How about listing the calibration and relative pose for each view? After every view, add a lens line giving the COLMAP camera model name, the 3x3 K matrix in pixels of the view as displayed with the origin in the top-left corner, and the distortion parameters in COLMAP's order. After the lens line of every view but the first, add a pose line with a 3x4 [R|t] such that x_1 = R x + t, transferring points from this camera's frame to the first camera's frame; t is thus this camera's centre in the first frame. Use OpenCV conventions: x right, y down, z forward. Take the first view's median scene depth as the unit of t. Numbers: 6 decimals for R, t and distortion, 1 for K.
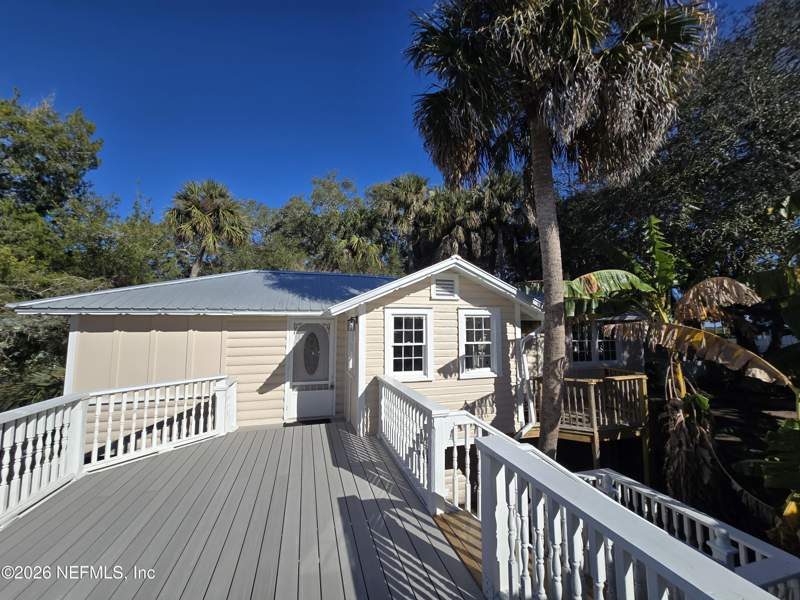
lens RADIAL K [[323.5, 0, 400.0], [0, 323.5, 300.0], [0, 0, 1]] dist [-0.018221, 0.005126]
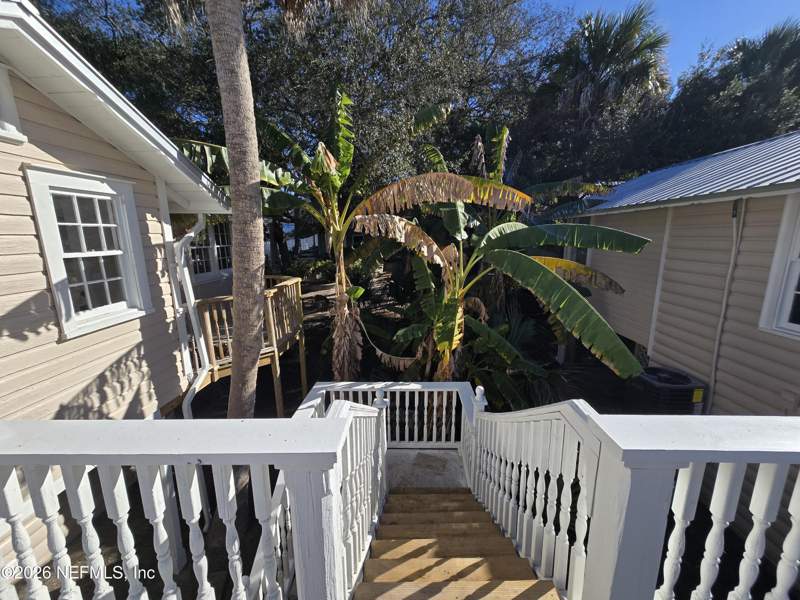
lens RADIAL K [[323.5, 0, 400.0], [0, 323.5, 300.0], [0, 0, 1]] dist [-0.018221, 0.005126]
pose [[0.281005, -0.191520, 0.940402, -0.079340], [-0.074791, 0.972535, 0.220412, 0.062941], [-0.956788, -0.132271, 0.258963, 0.450357]]
